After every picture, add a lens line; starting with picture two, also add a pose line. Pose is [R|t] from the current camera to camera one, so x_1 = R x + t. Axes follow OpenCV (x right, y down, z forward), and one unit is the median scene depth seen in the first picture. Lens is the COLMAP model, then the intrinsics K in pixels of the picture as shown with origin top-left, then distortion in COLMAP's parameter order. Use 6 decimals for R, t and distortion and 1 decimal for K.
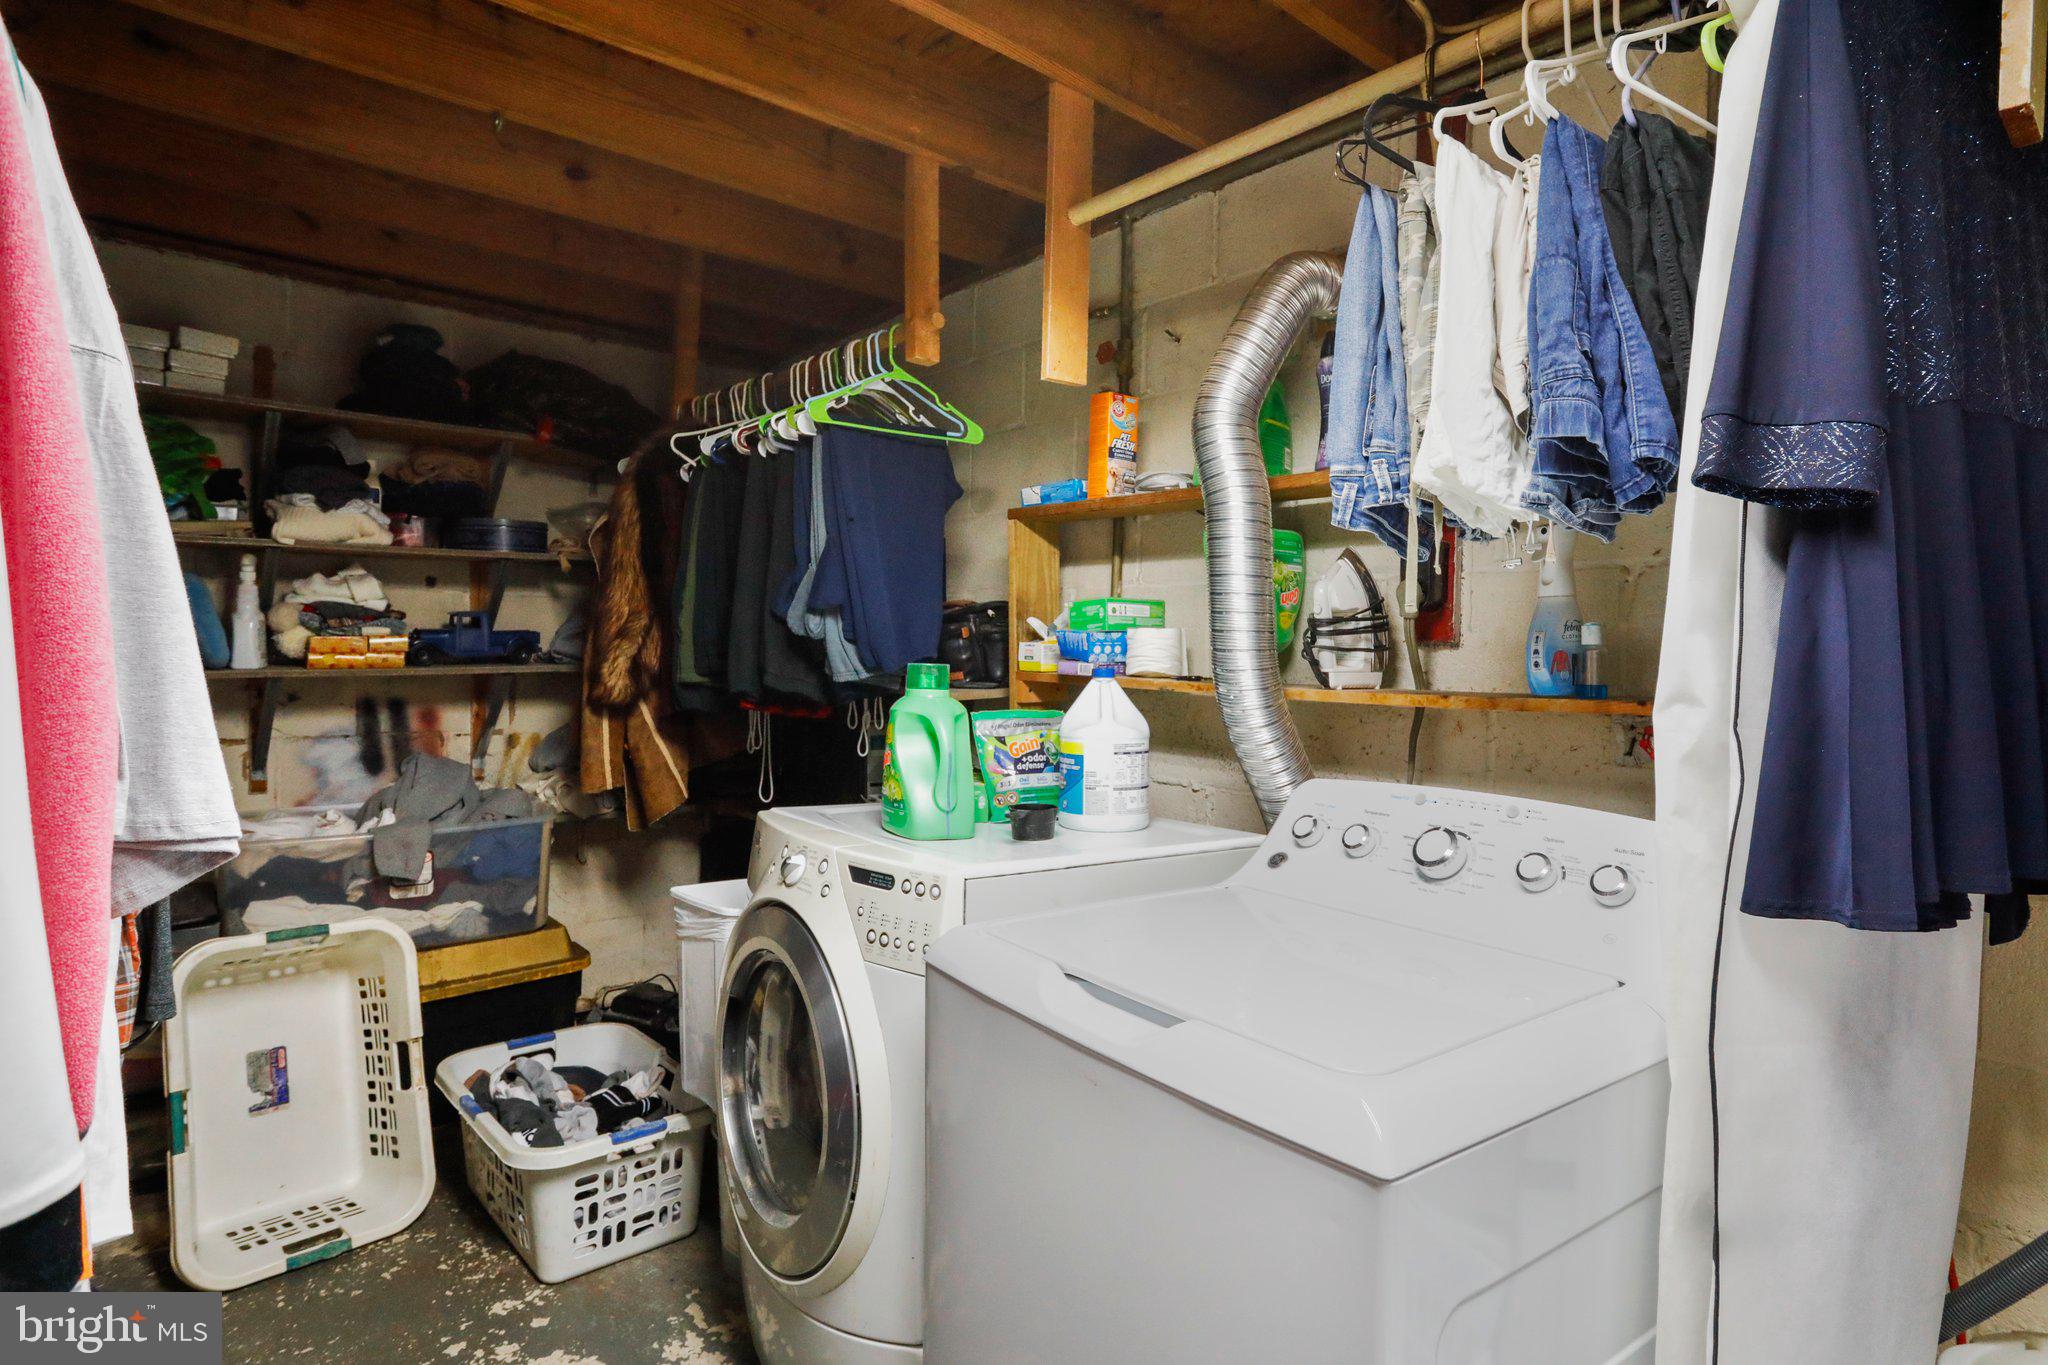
lens RADIAL K [[1035.7, 0, 1055.9], [0, 1035.7, 646.7], [0, 0, 1]] dist [-0.032776, 0.003245]
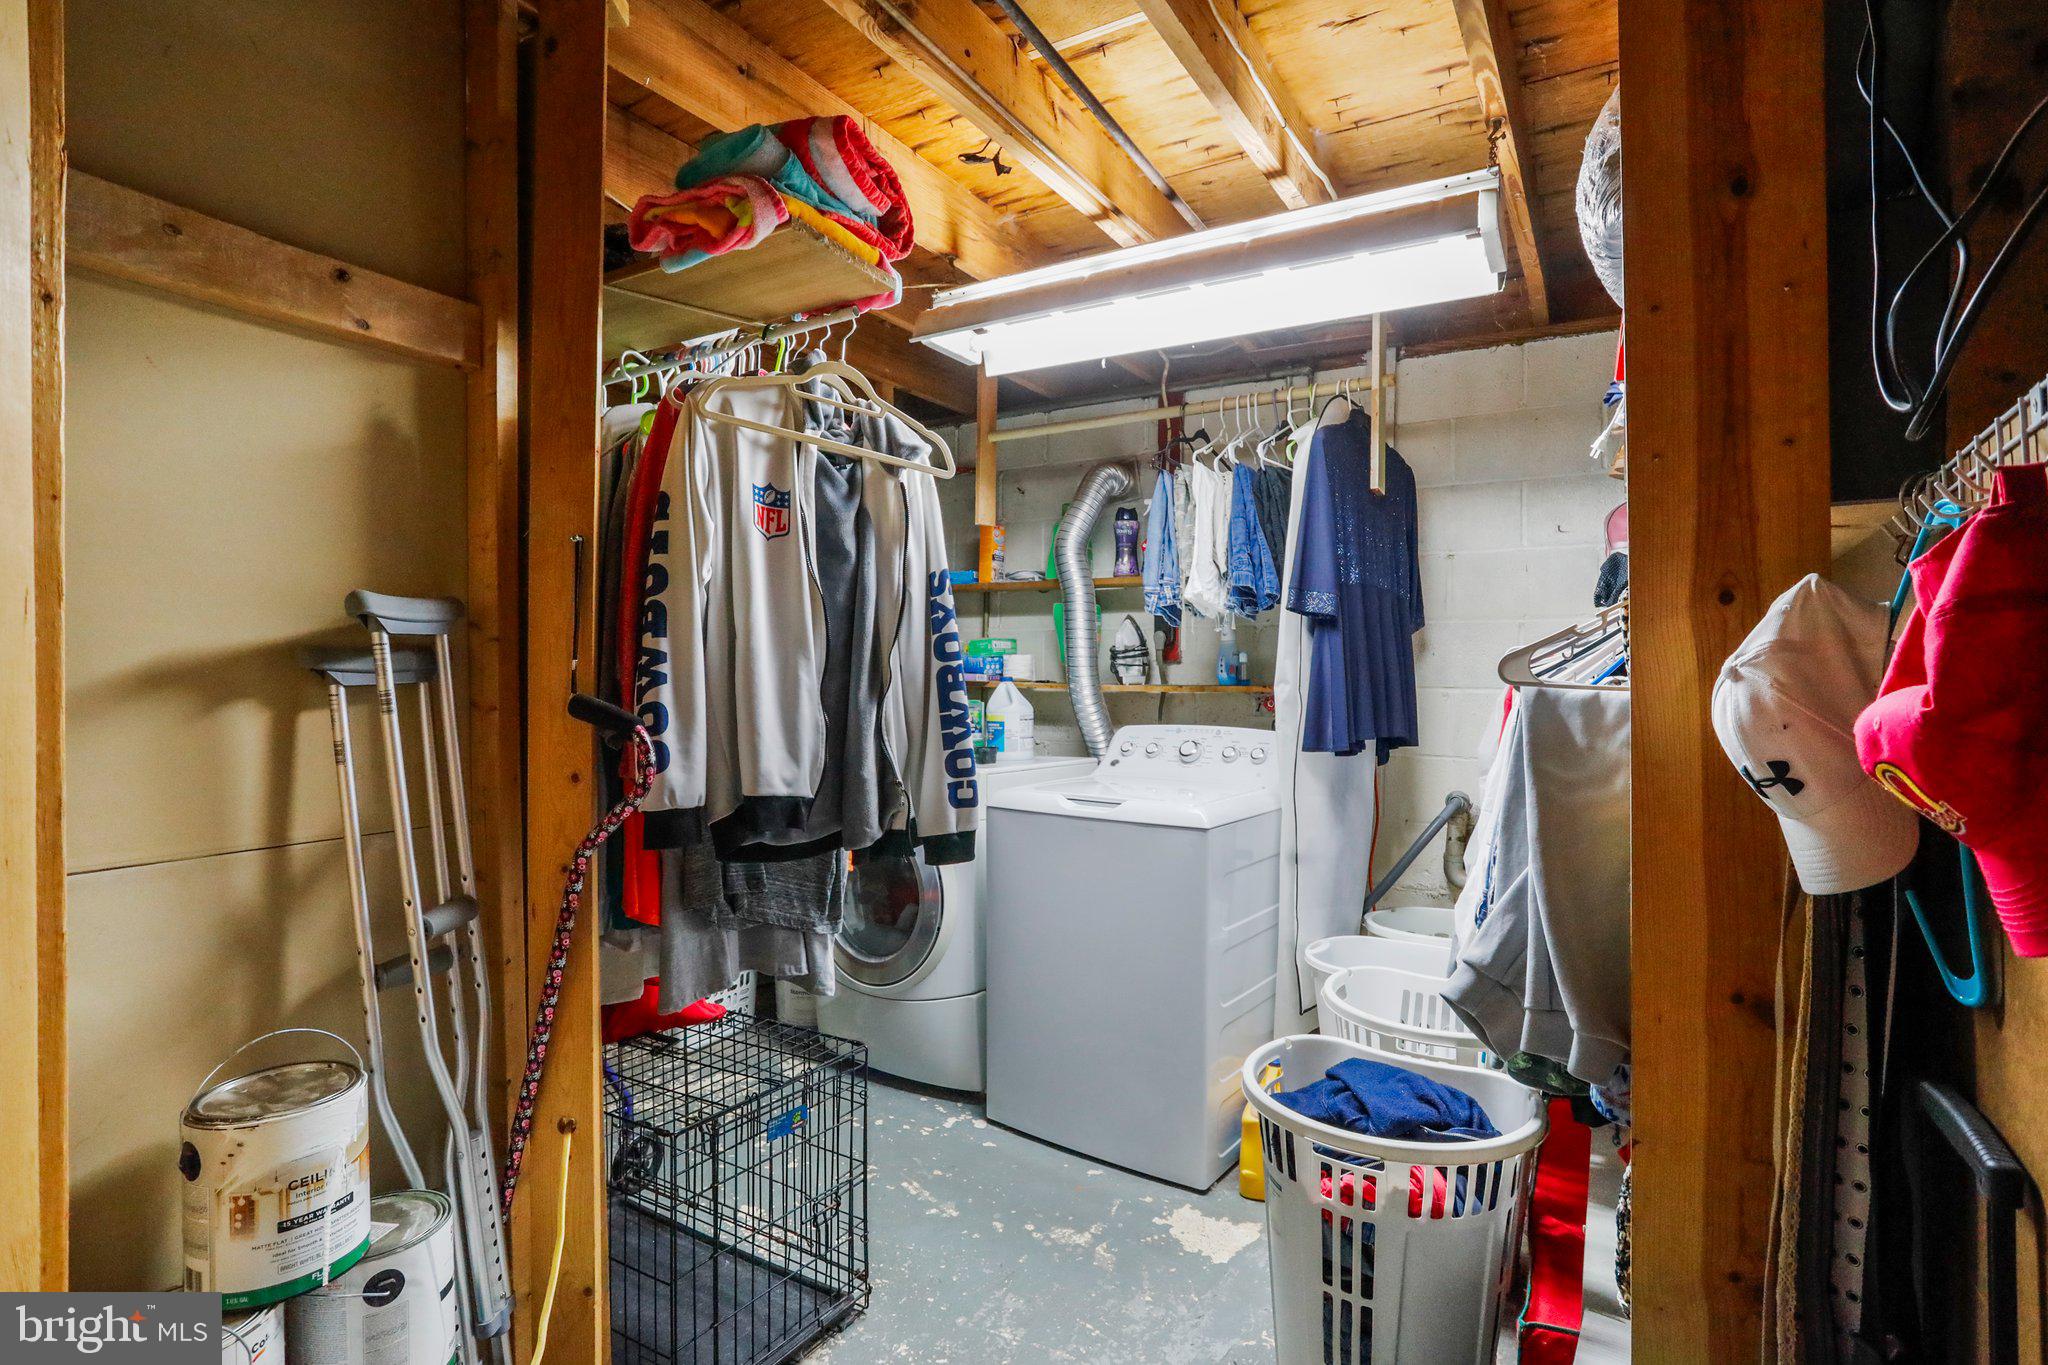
lens RADIAL K [[1022.2, 0, 1019.7], [0, 1022.2, 670.6], [0, 0, 1]] dist [-0.031017, 0.003741]
pose [[0.948398, -0.013588, 0.316792, -0.675903], [0.011573, 0.999899, 0.008241, -0.007319], [-0.316872, -0.004149, 0.948459, -1.007833]]
